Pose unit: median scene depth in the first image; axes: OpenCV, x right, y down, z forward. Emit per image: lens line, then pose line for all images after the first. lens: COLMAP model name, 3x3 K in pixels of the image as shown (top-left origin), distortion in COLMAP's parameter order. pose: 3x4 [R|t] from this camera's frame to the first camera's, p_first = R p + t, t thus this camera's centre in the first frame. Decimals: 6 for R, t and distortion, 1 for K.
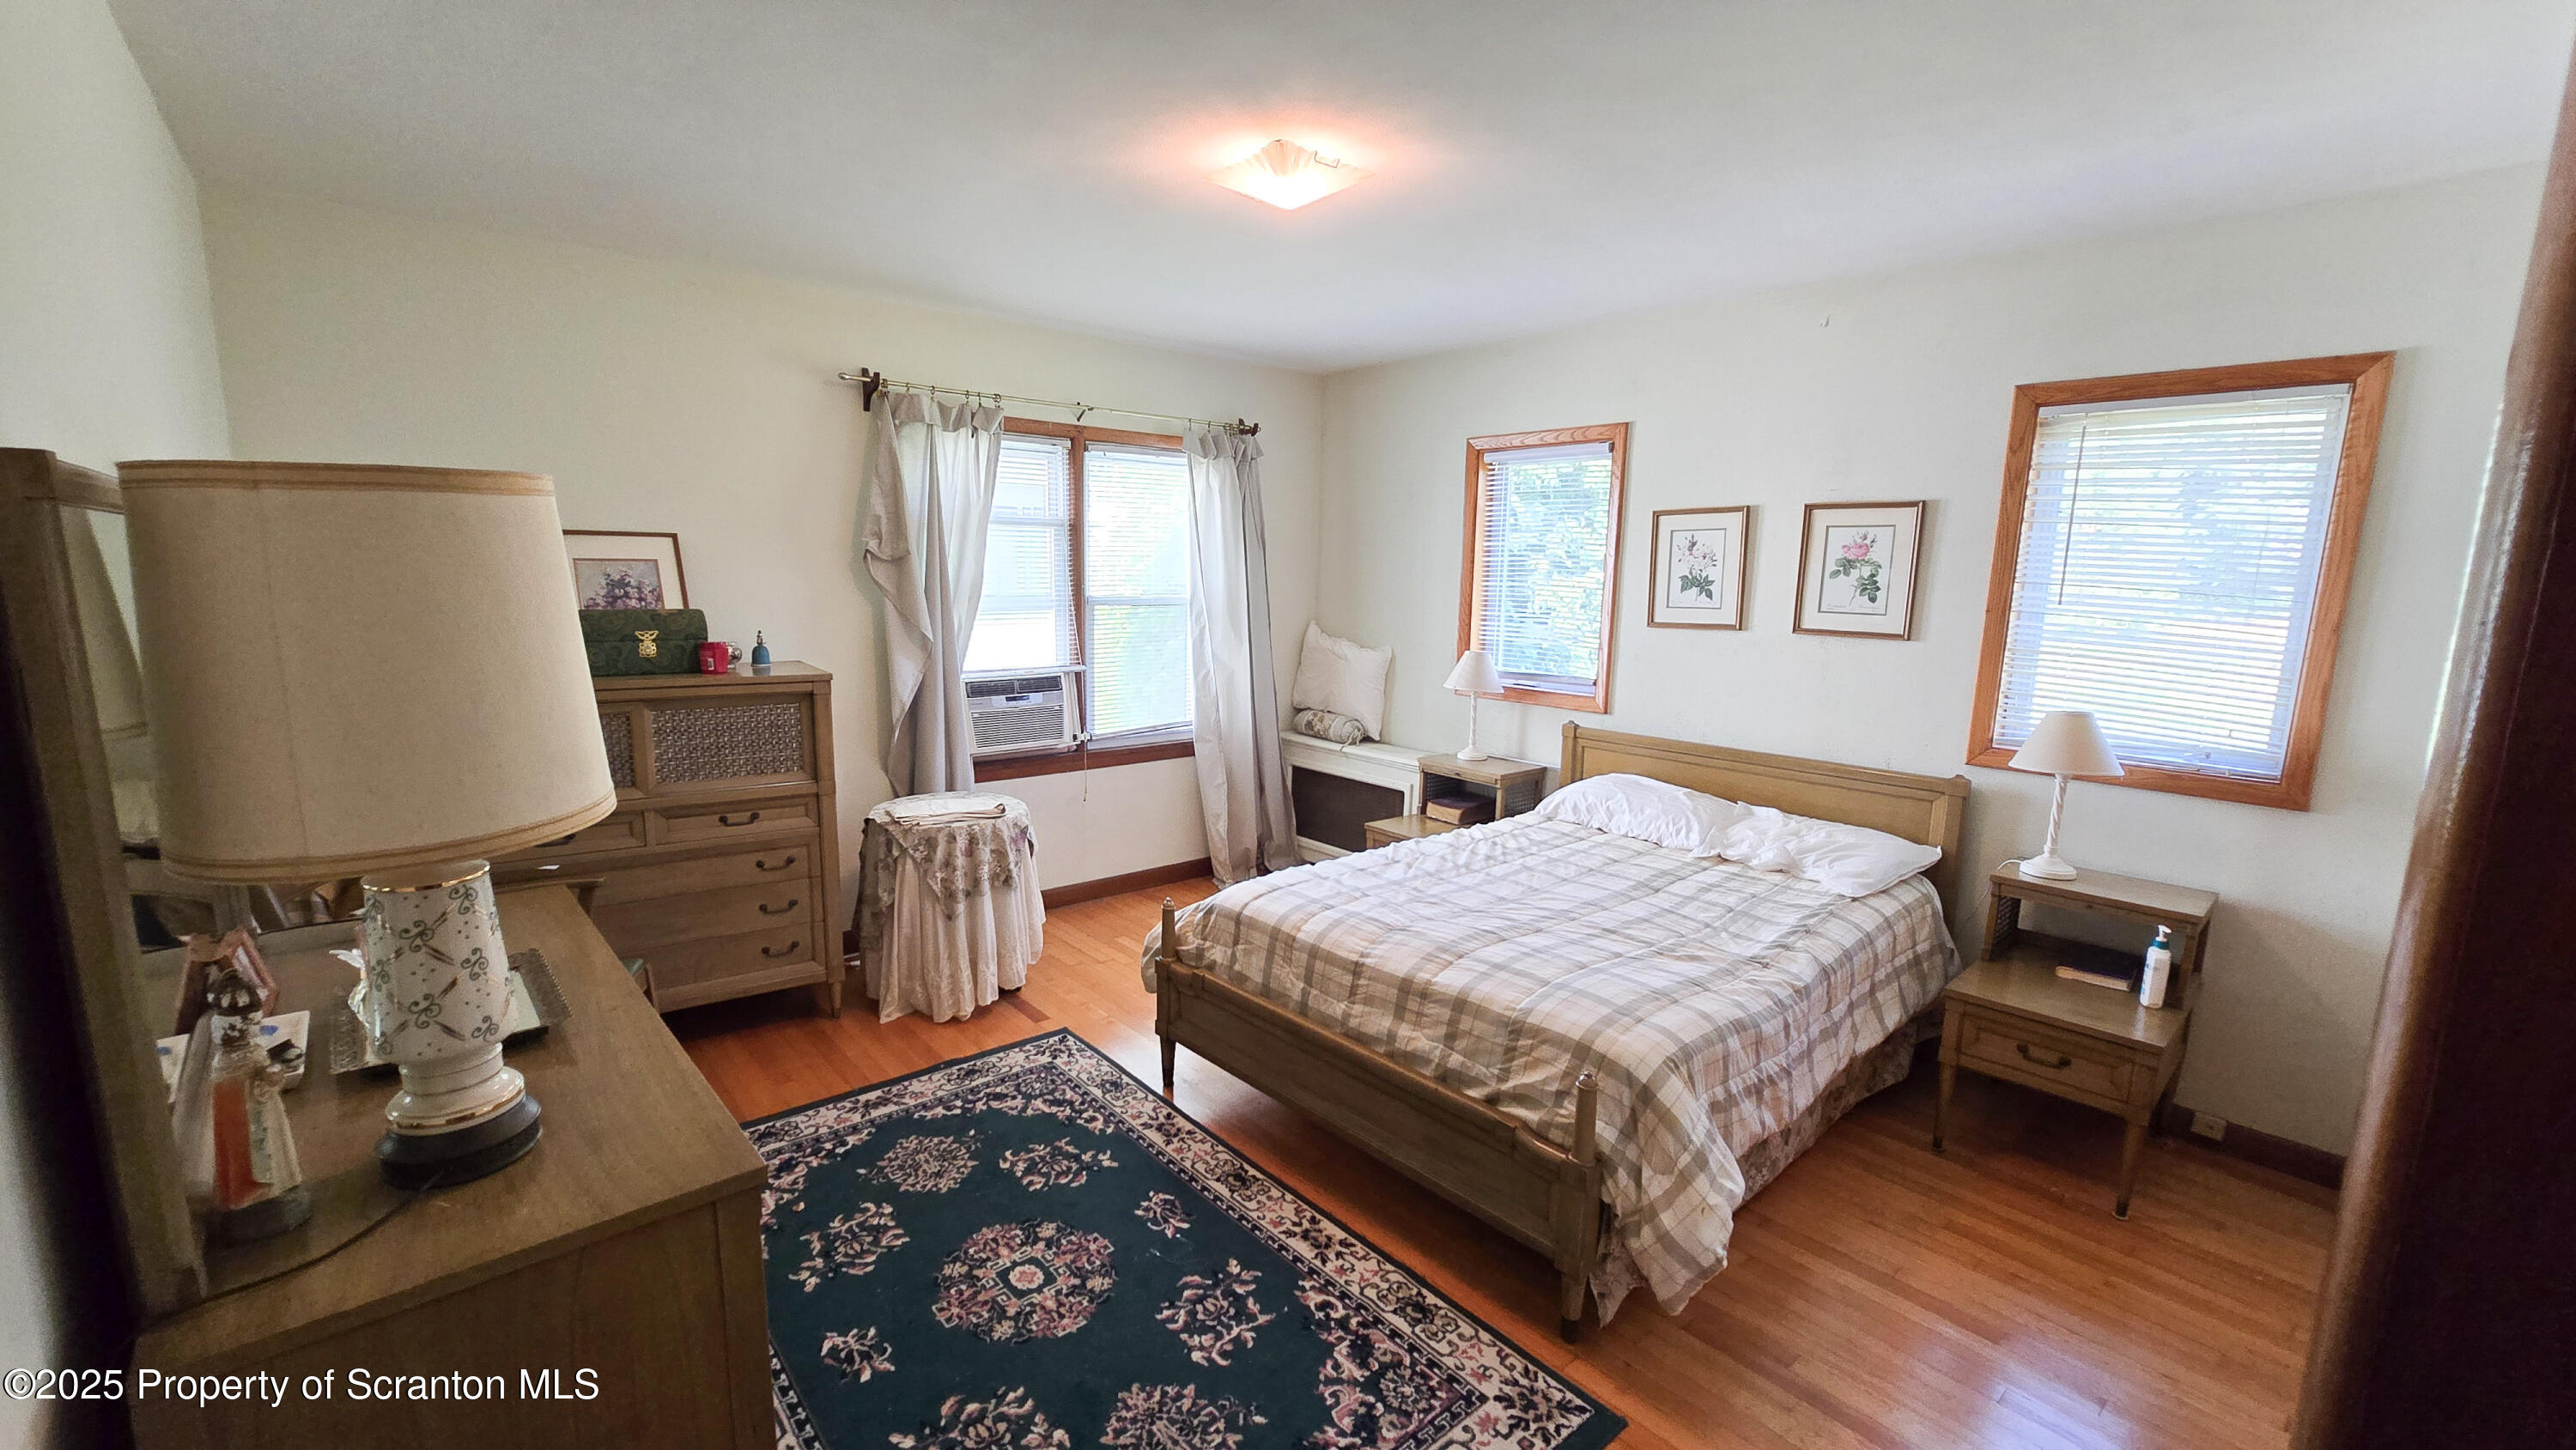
lens RADIAL K [[1053.3, 0, 1278.9], [0, 1053.3, 738.1], [0, 0, 1]] dist [-0.007104, 0.002941]
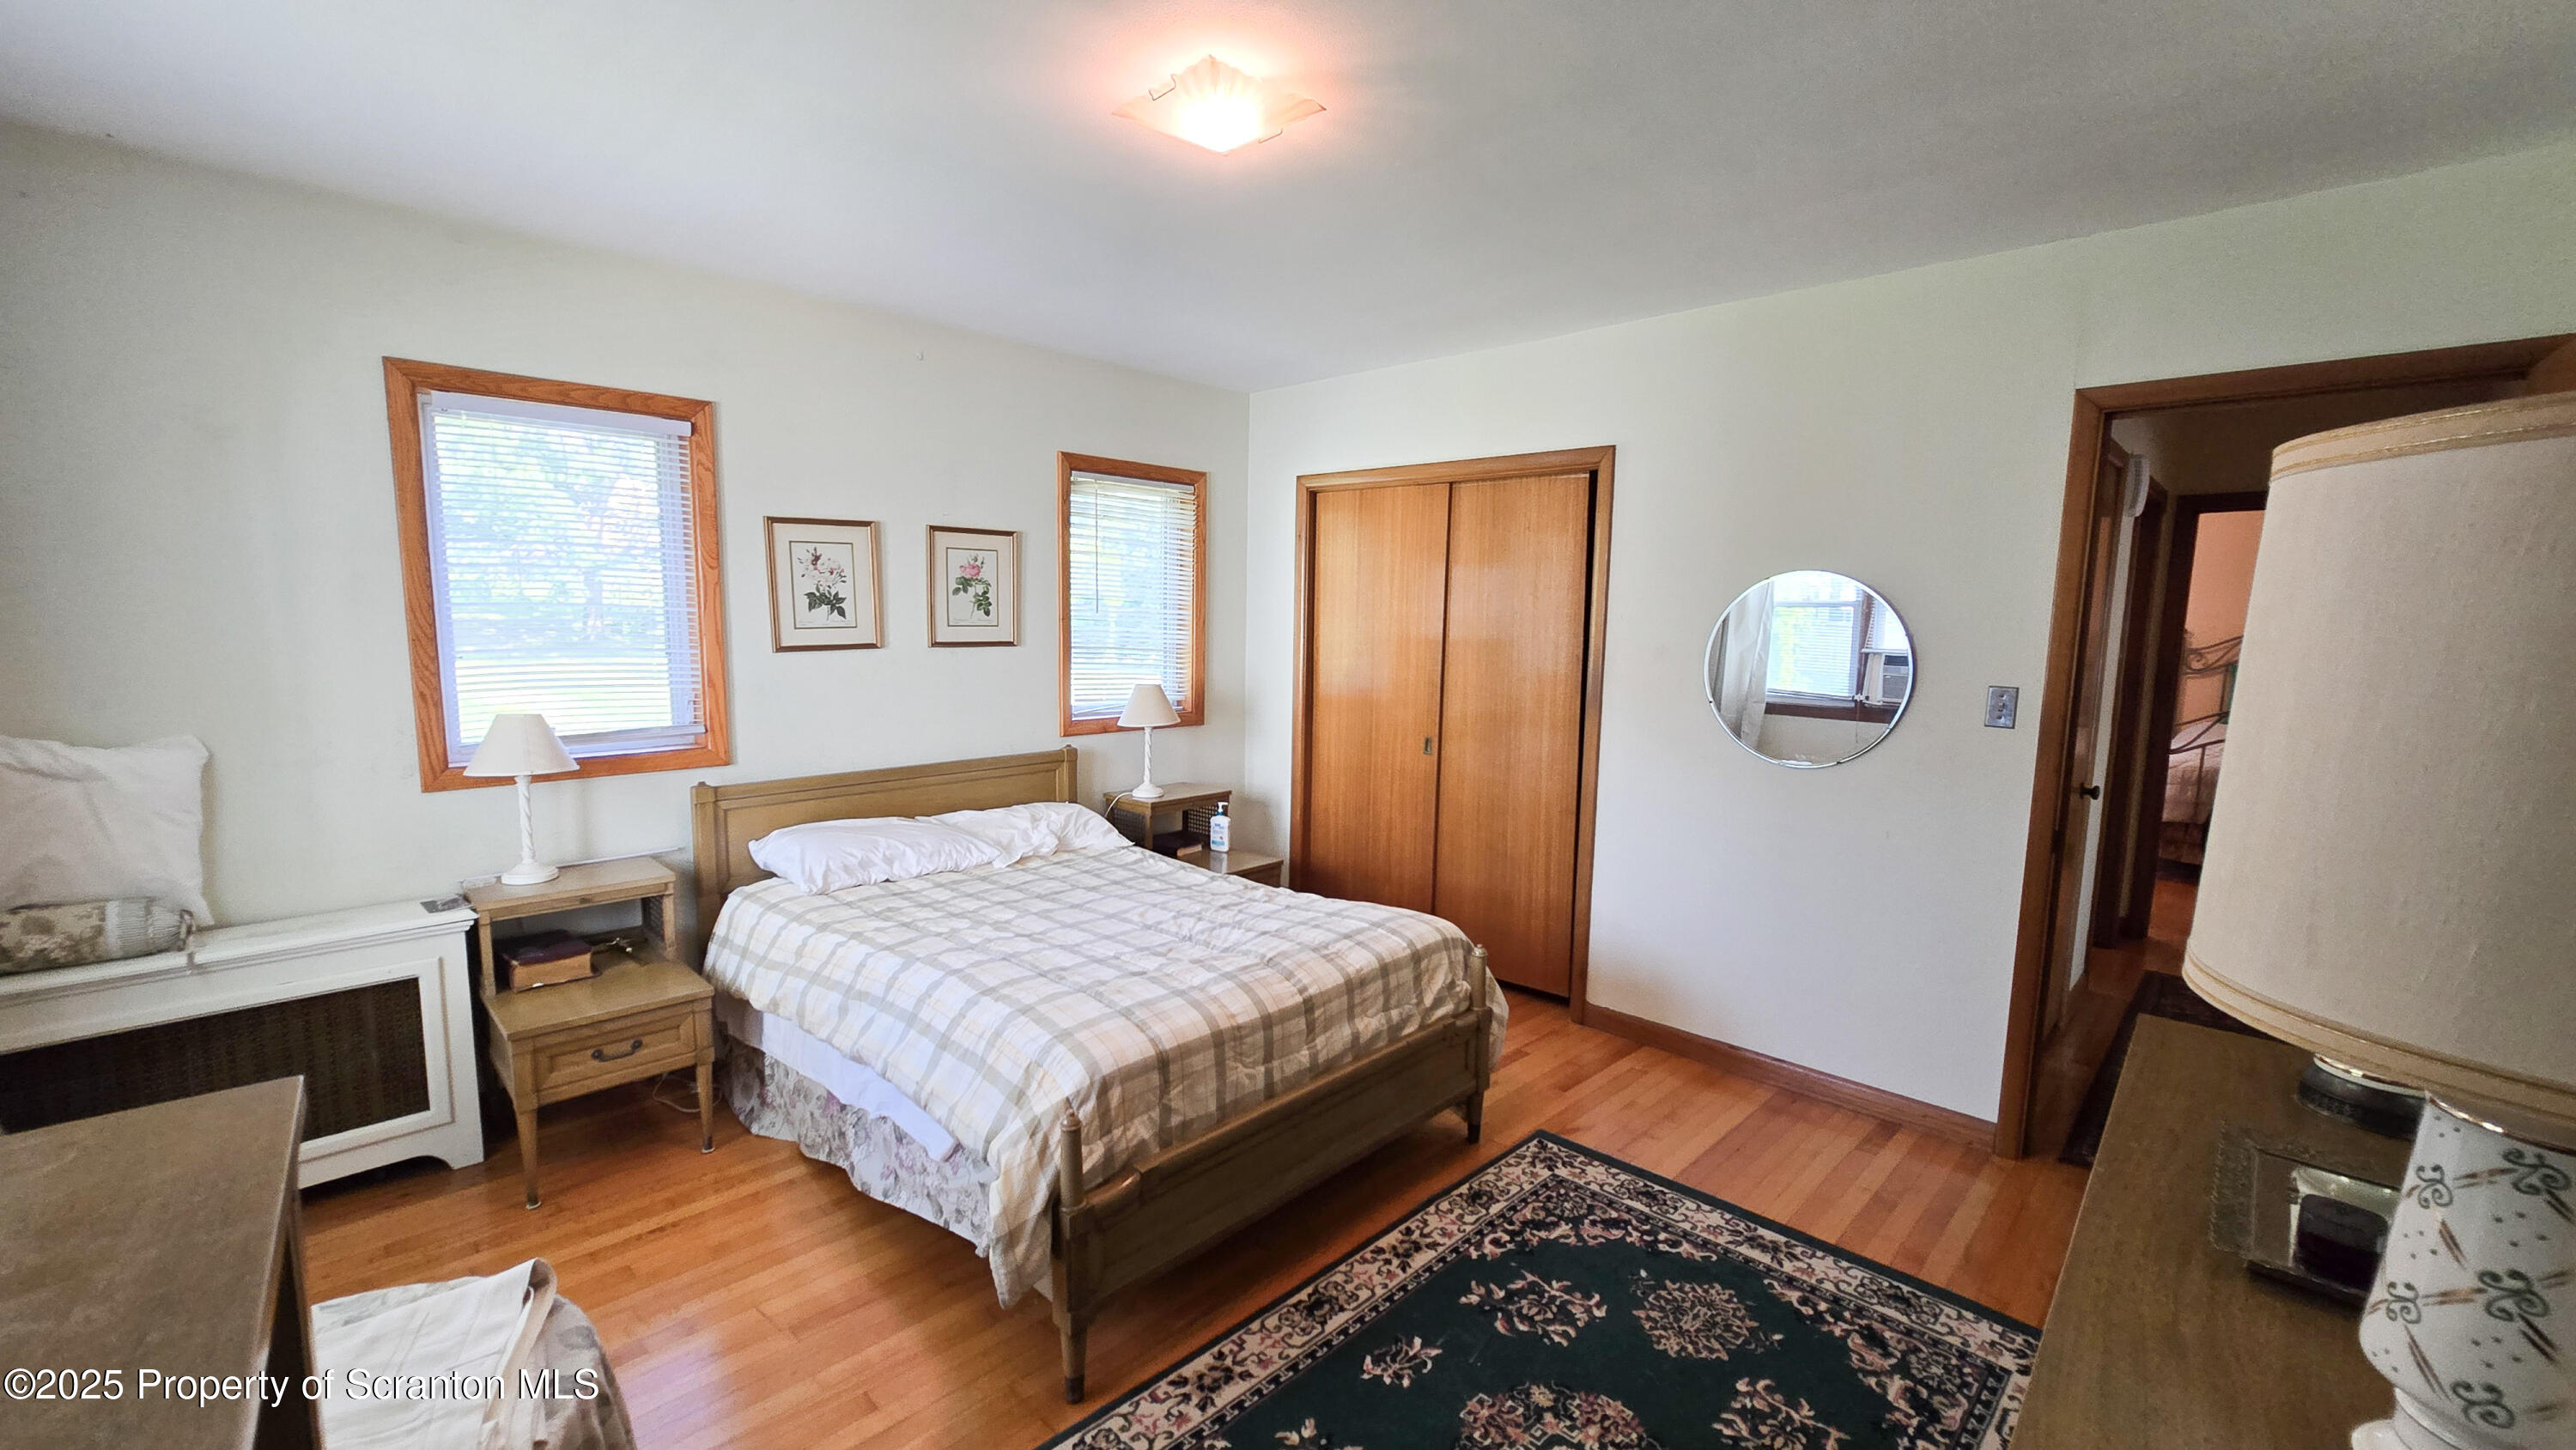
lens RADIAL K [[1053.3, 0, 1269.8], [0, 1053.3, 737.9], [0, 0, 1]] dist [-0.007104, 0.002941]
pose [[-0.086426, -0.139871, 0.986391, -0.773380], [0.143296, 0.978055, 0.151245, -0.158301], [-0.985899, 0.154417, -0.064487, 0.973991]]
